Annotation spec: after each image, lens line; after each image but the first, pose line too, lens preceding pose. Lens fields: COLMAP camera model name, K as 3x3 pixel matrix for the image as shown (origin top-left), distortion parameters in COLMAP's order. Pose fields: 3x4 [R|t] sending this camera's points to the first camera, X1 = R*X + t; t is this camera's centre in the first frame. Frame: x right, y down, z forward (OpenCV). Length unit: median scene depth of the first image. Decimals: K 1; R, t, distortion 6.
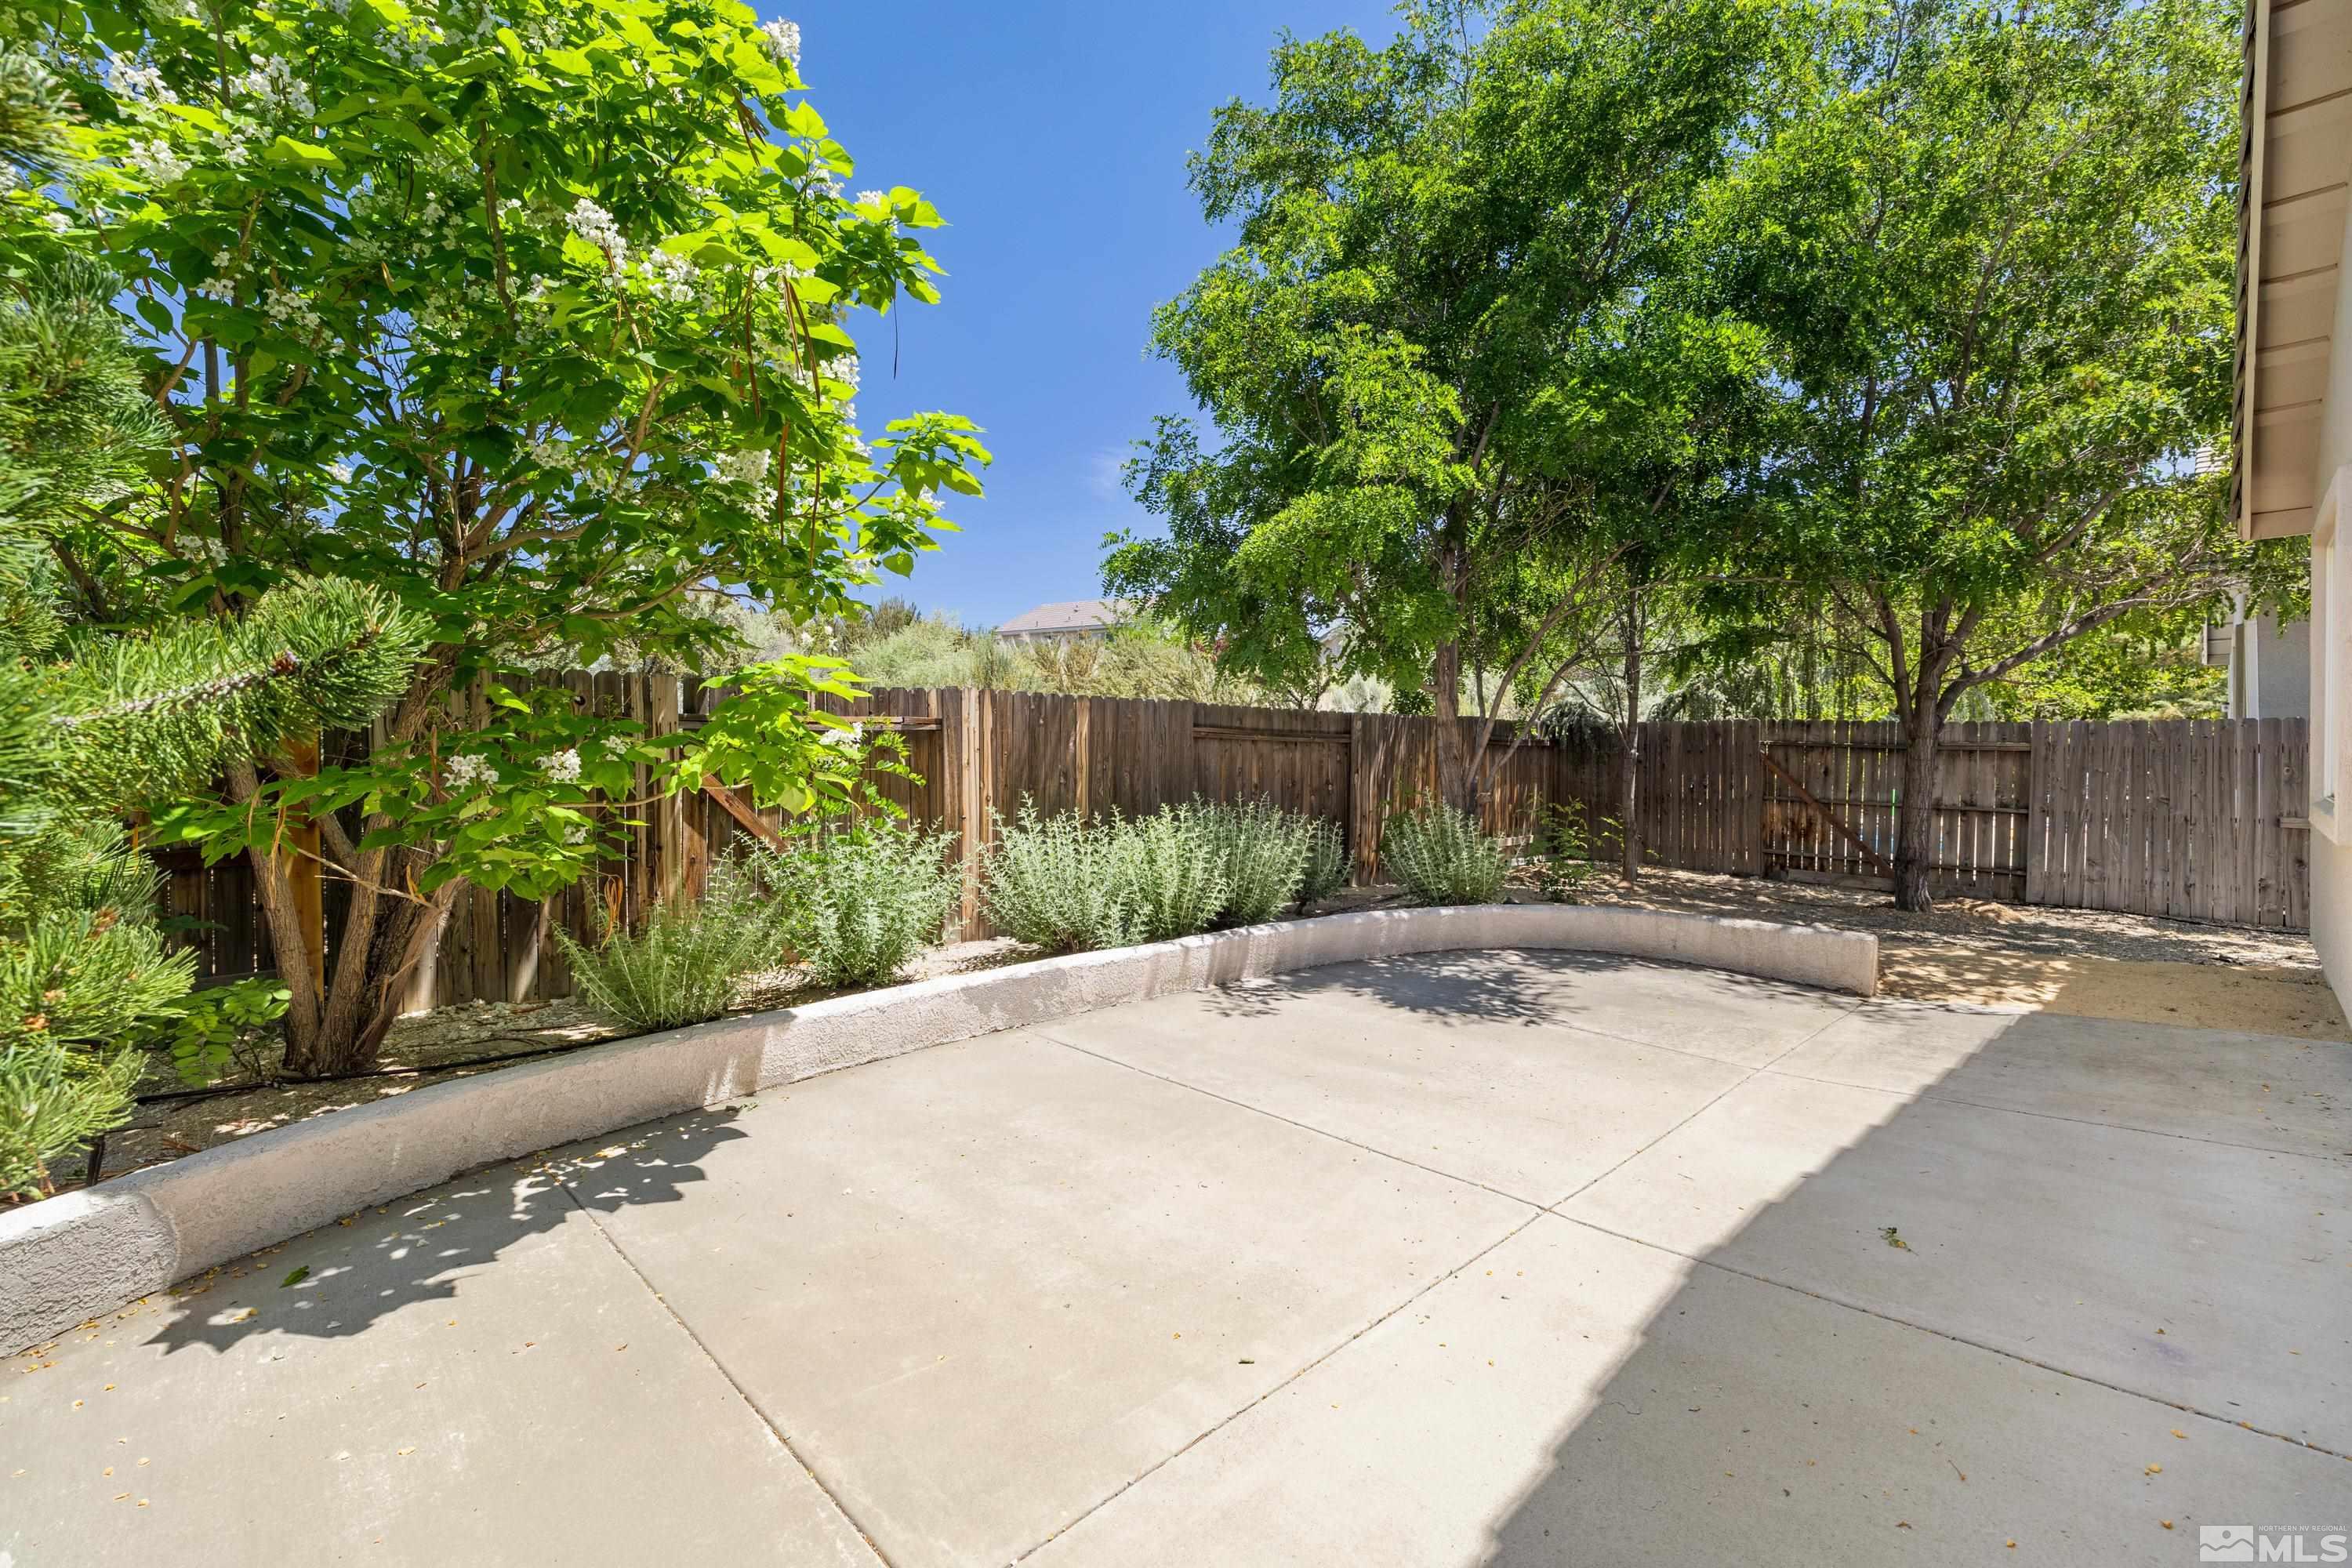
lens RADIAL K [[1001.2, 0, 1172.3], [0, 1001.2, 779.1], [0, 0, 1]] dist [0.002022, 0.000481]
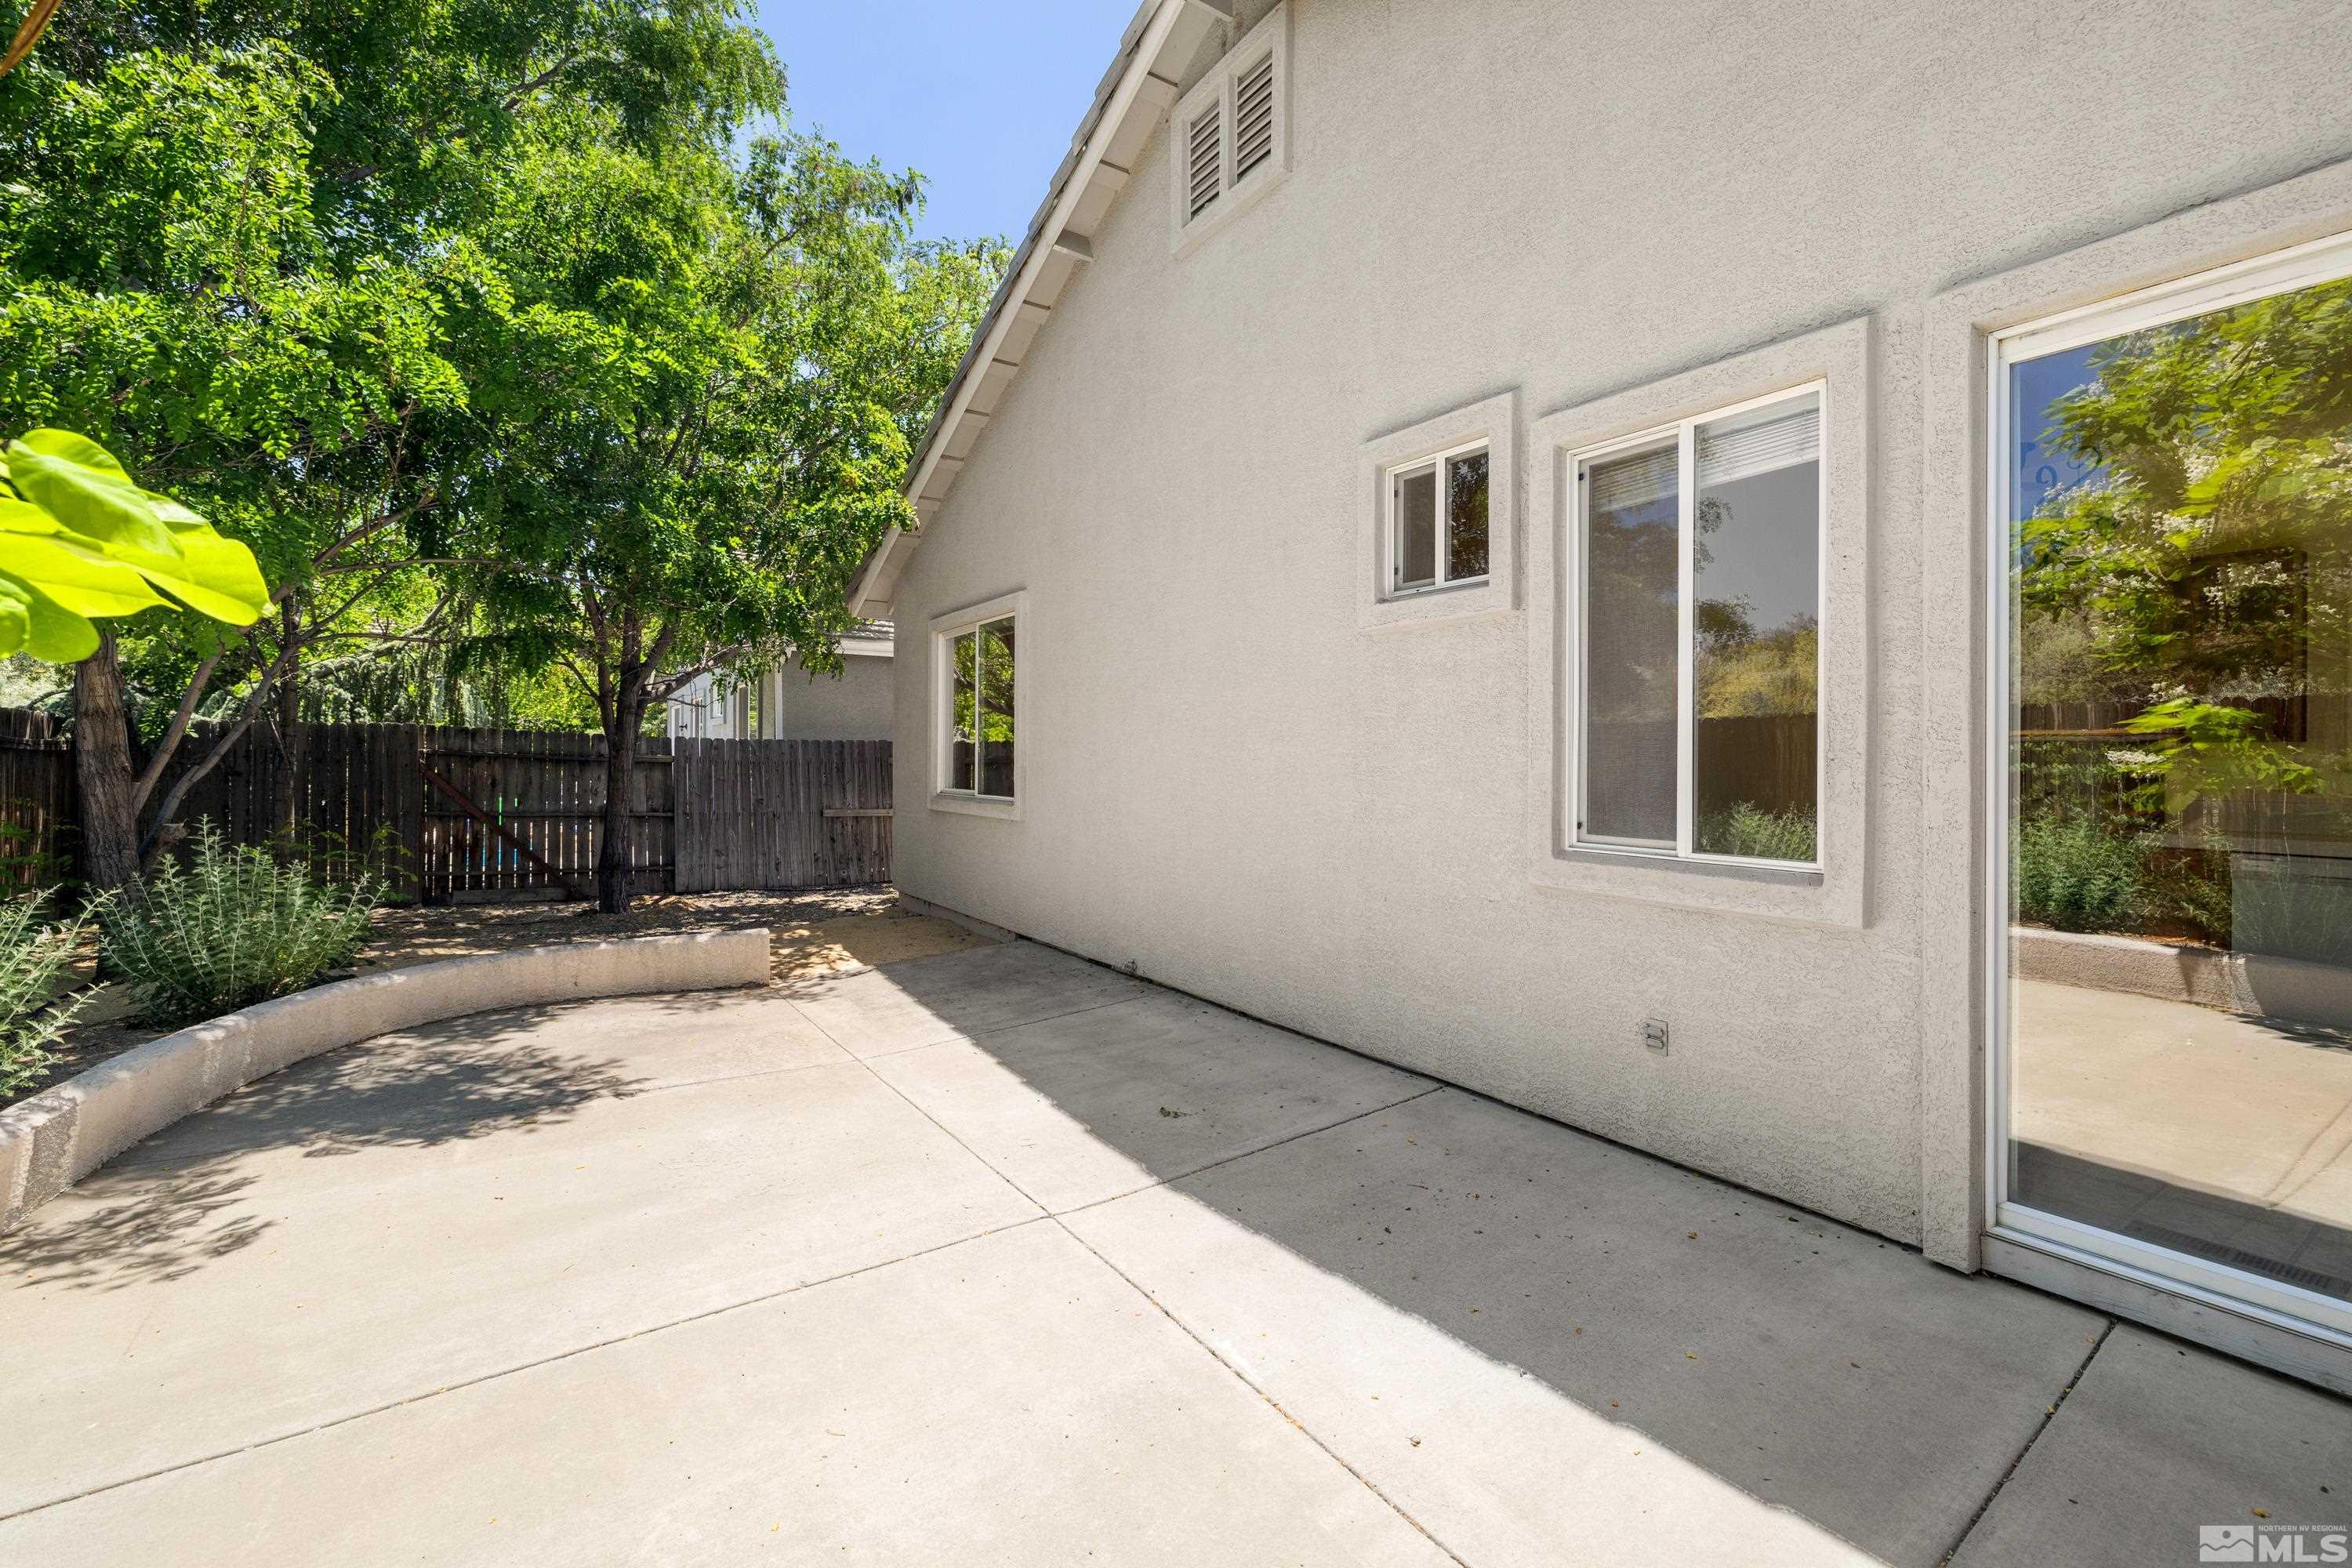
lens RADIAL K [[1001.2, 0, 1173.2], [0, 1001.2, 771.8], [0, 0, 1]] dist [0.002022, 0.000481]
pose [[0.147840, -0.003872, 0.989004, -0.417920], [0.019934, 0.999801, 0.000934, -0.013127], [-0.988810, 0.019577, 0.147888, 0.490195]]
